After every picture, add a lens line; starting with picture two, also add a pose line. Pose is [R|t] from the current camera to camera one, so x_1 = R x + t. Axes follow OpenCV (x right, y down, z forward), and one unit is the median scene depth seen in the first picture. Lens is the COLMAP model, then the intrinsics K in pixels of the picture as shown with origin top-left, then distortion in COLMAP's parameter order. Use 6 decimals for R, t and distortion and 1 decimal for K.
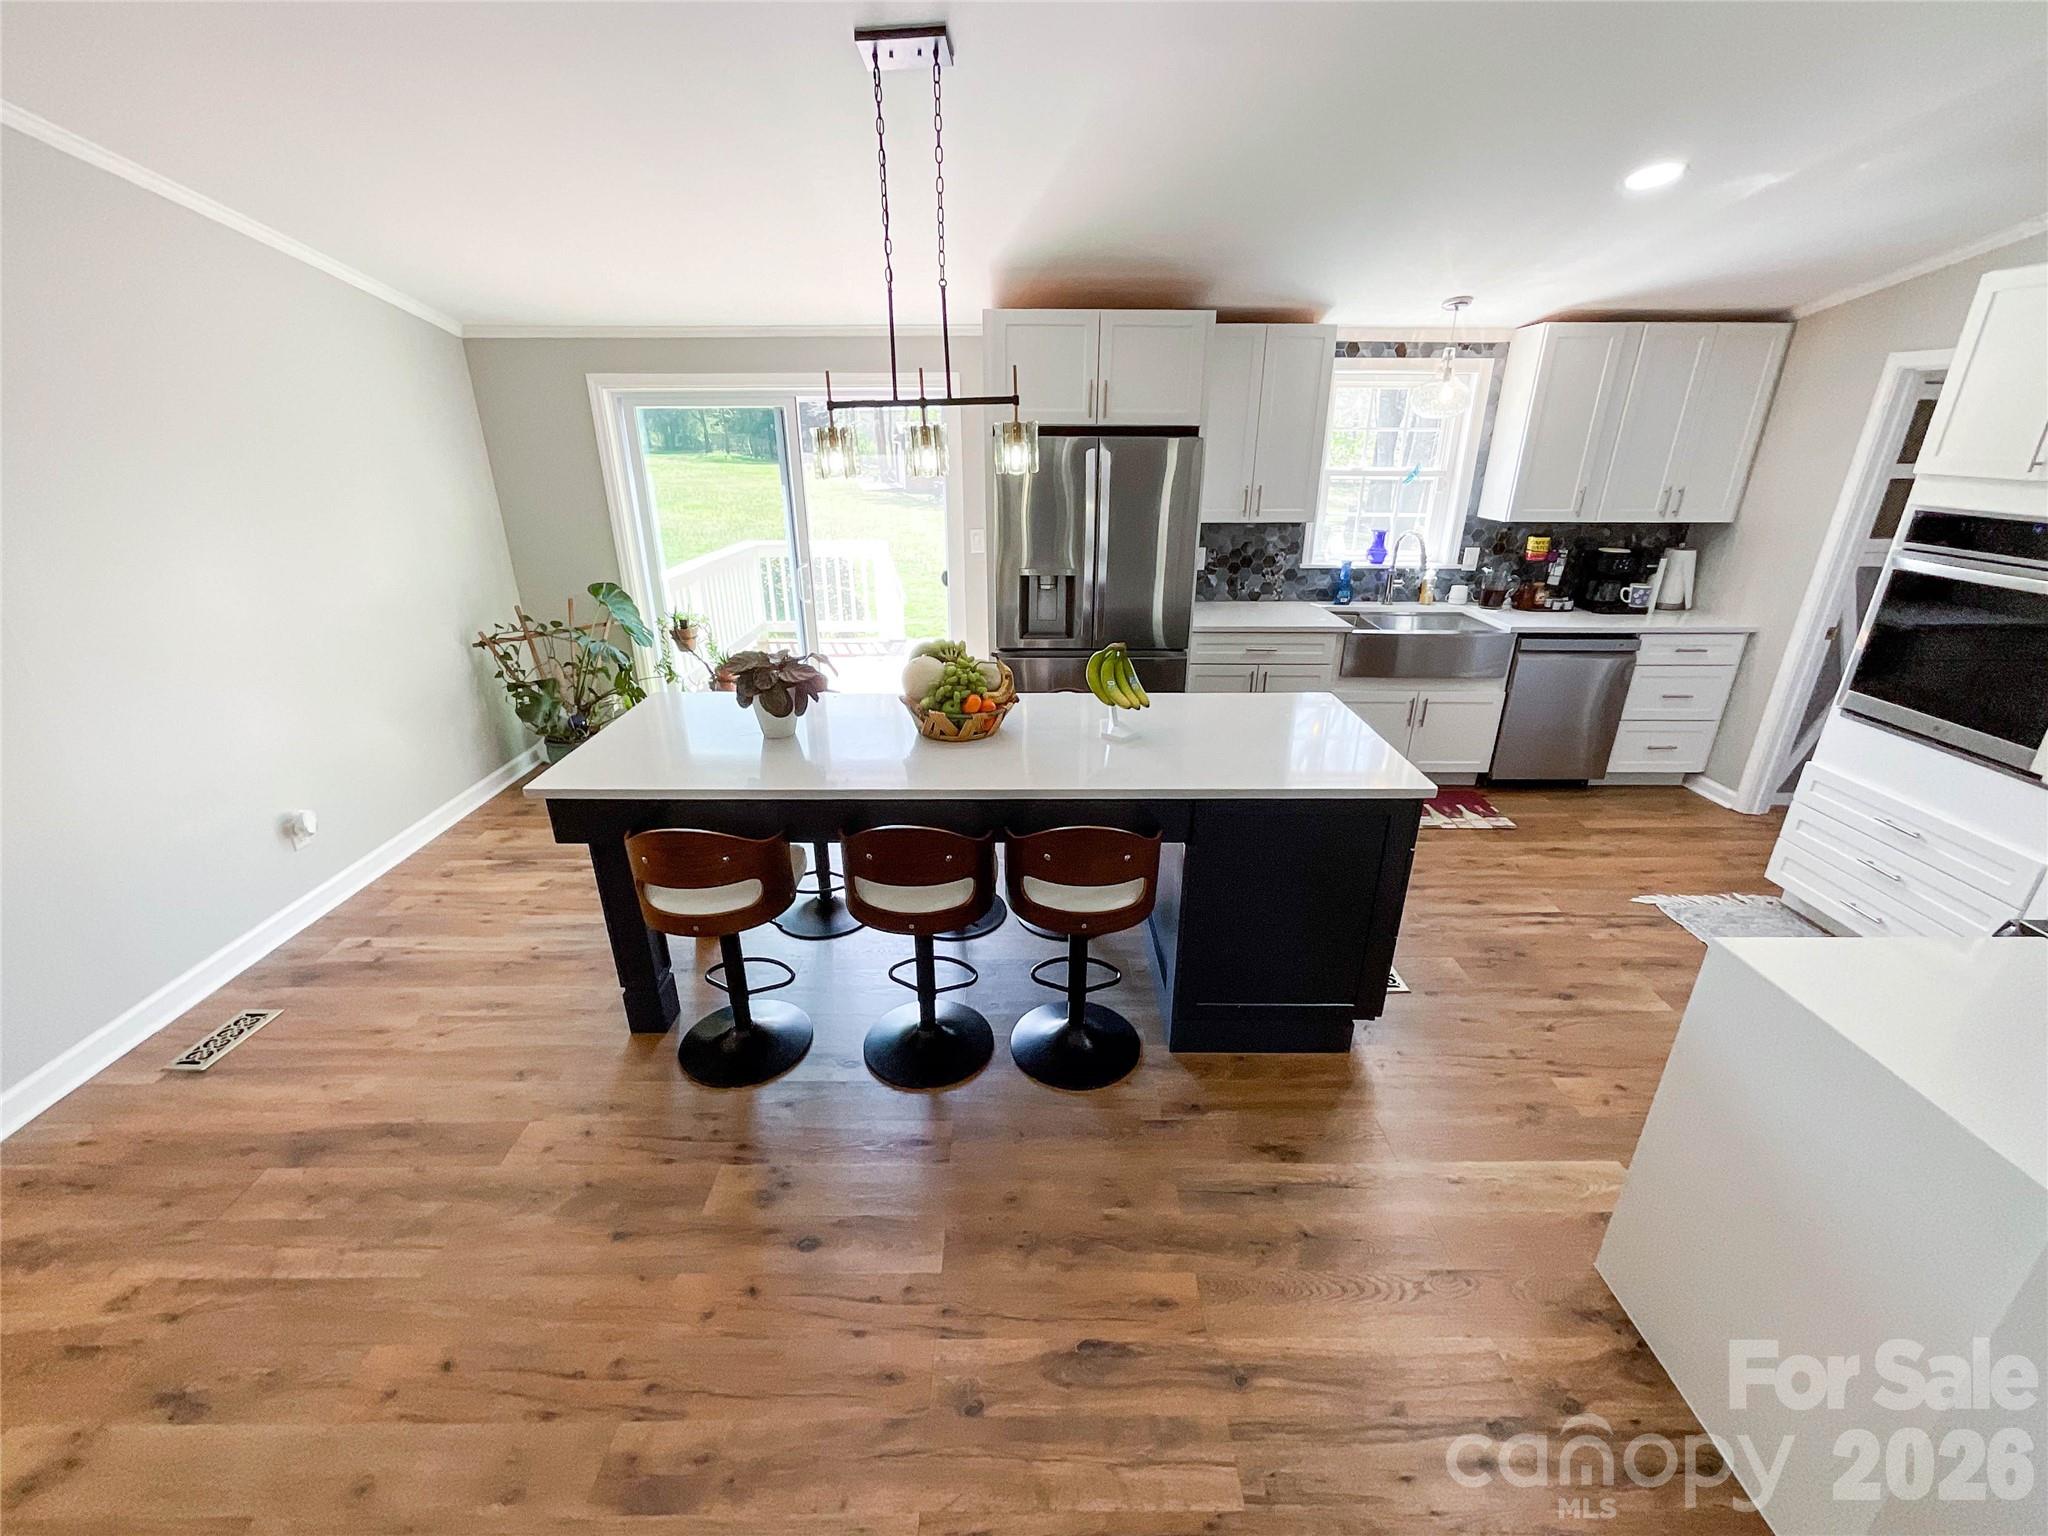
lens RADIAL K [[852.8, 0, 1021.7], [0, 852.8, 762.5], [0, 0, 1]] dist [-0.017415, 0.012971]
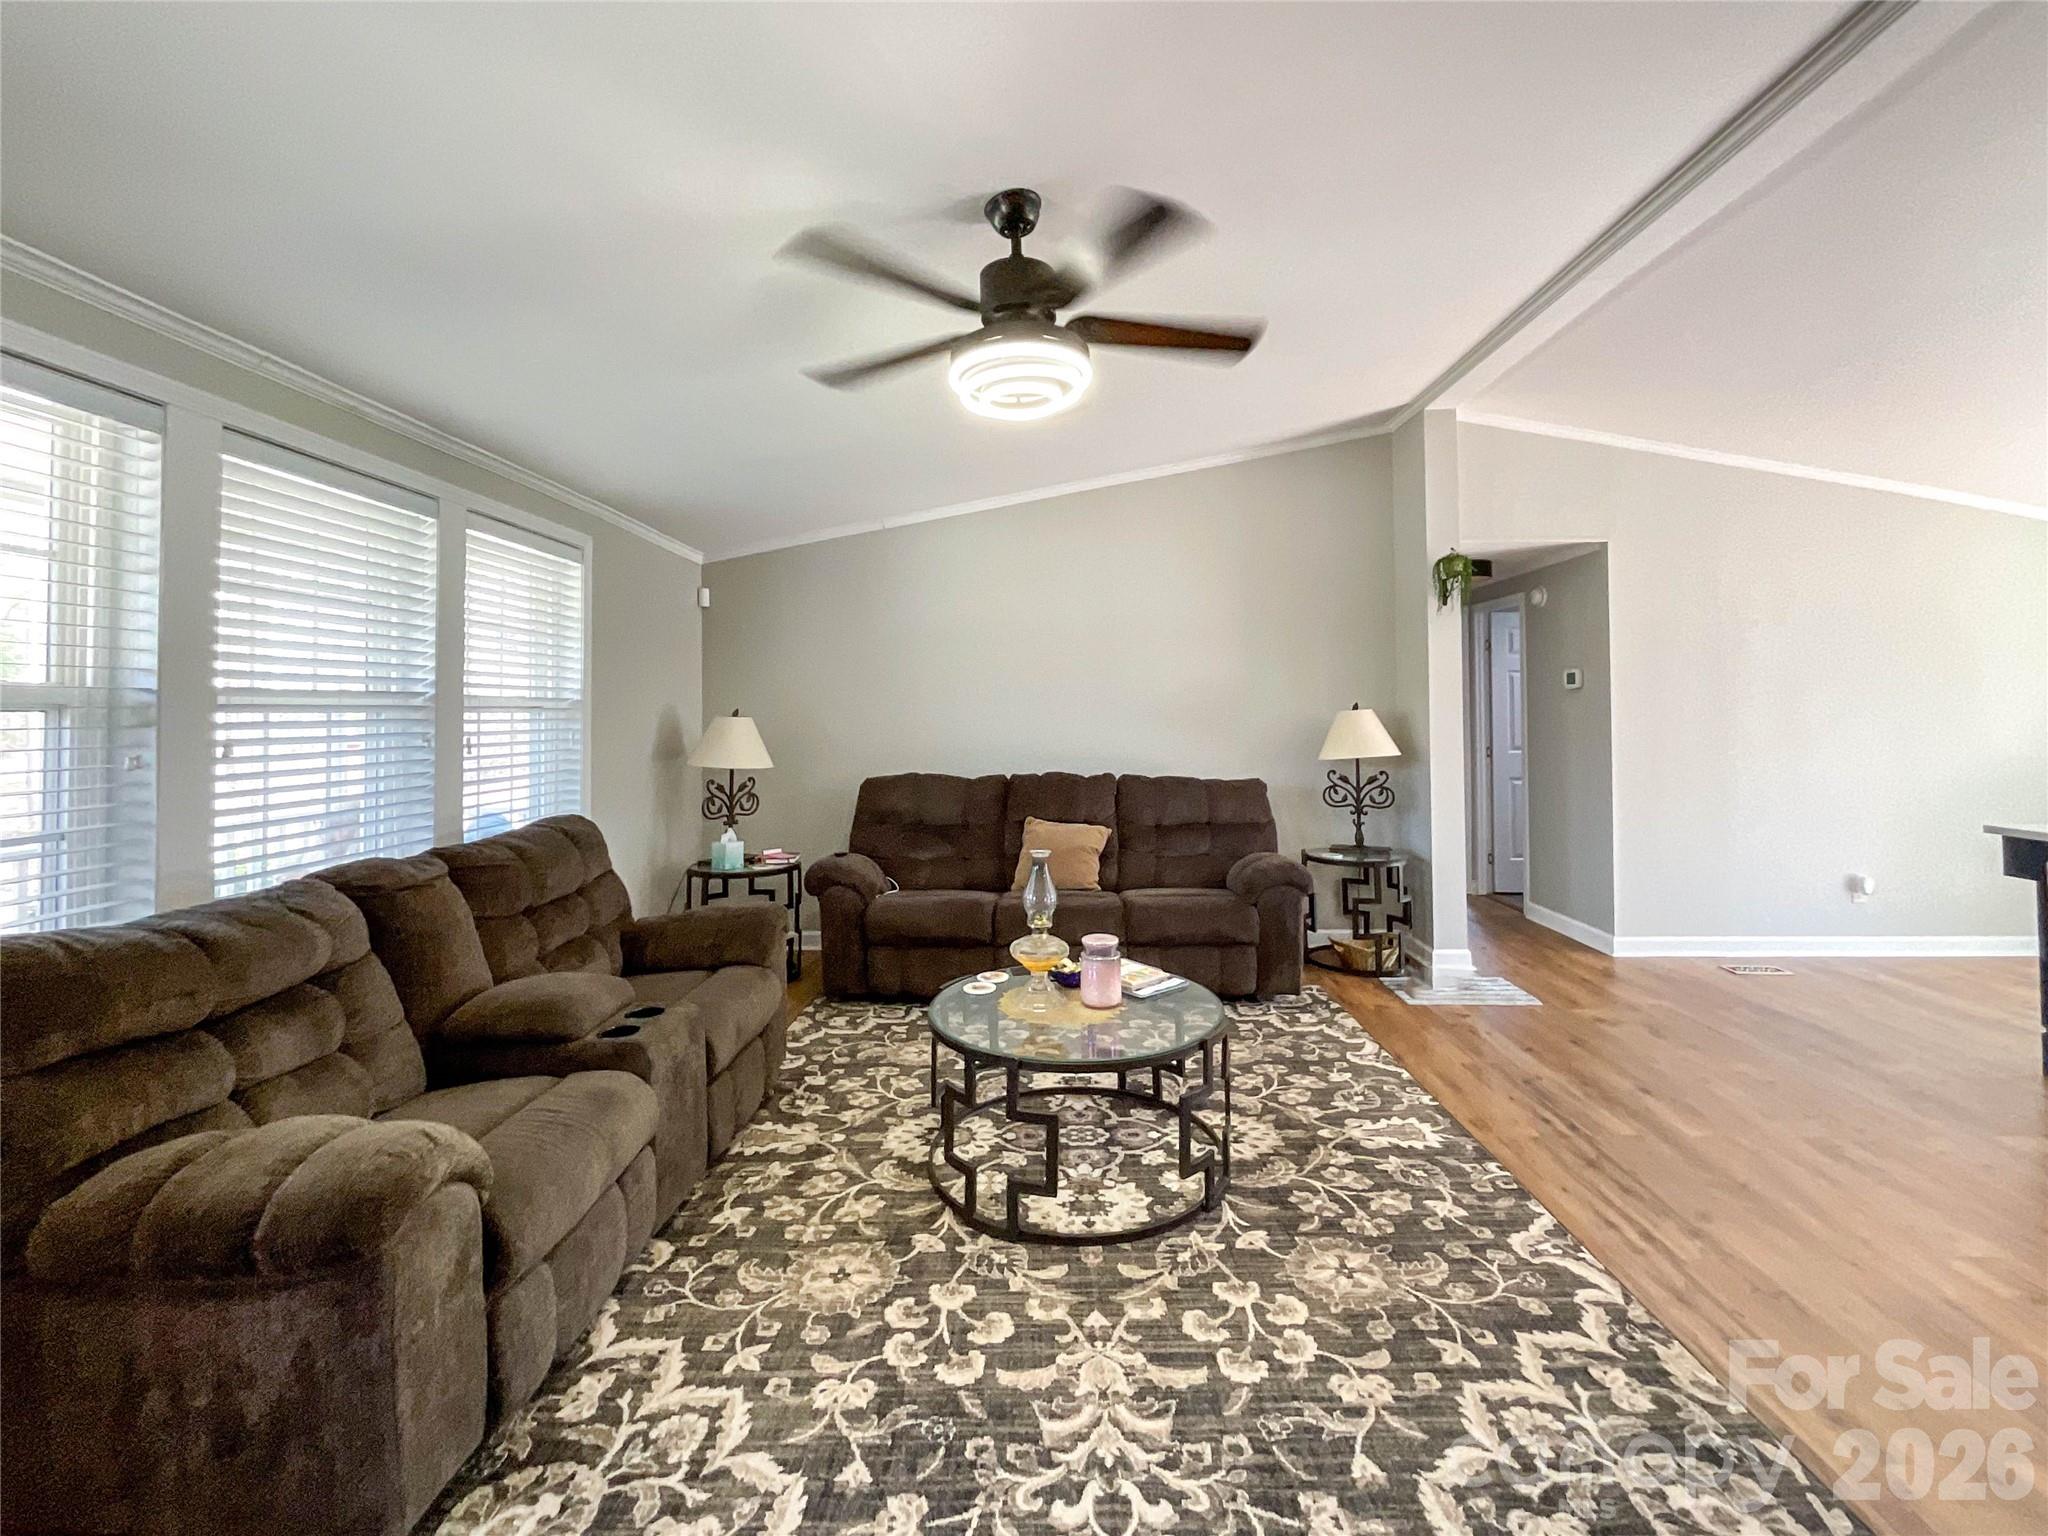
lens RADIAL K [[871.6, 0, 1043.0], [0, 871.6, 695.8], [0, 0, 1]] dist [-0.014958, 0.013656]
pose [[-0.013772, -0.021702, -0.999670, 0.452803], [-0.360210, 0.932746, -0.015286, 0.213735], [0.932770, 0.359880, -0.020663, -0.257220]]
